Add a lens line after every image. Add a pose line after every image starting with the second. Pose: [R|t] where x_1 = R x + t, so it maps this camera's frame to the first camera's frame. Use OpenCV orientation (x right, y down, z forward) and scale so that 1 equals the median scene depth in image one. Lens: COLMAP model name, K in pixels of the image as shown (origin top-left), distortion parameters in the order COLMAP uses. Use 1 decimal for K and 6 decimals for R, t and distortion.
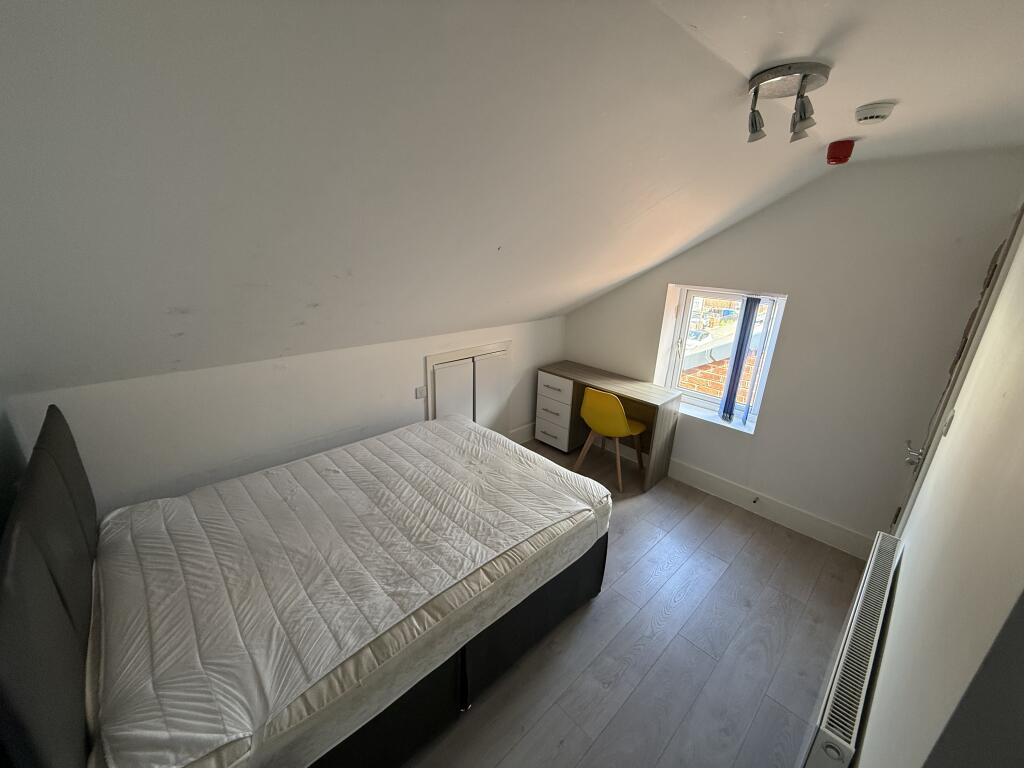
lens RADIAL K [[405.3, 0, 508.6], [0, 405.3, 382.4], [0, 0, 1]] dist [-0.006473, 0.000165]
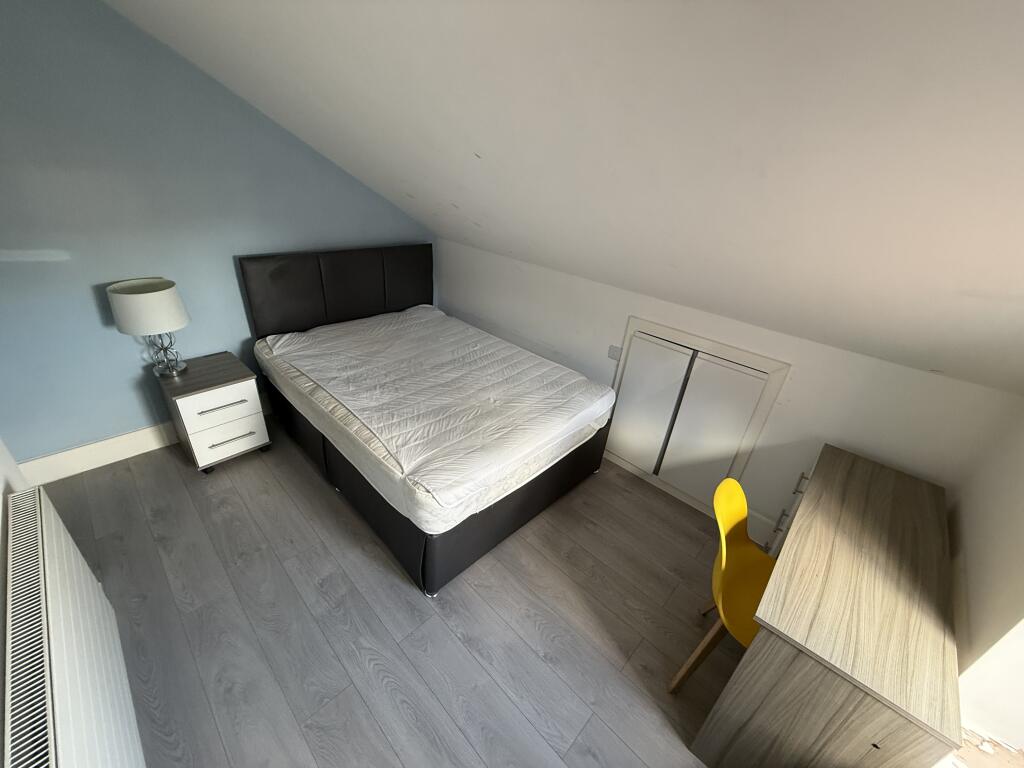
lens RADIAL K [[405.3, 0, 508.8], [0, 405.3, 383.2], [0, 0, 1]] dist [-0.006473, 0.000165]
pose [[0.054408, 0.447899, -0.892427, 0.925565], [-0.395204, 0.830428, 0.392687, -0.277586], [0.916981, 0.331325, 0.222193, 0.984685]]
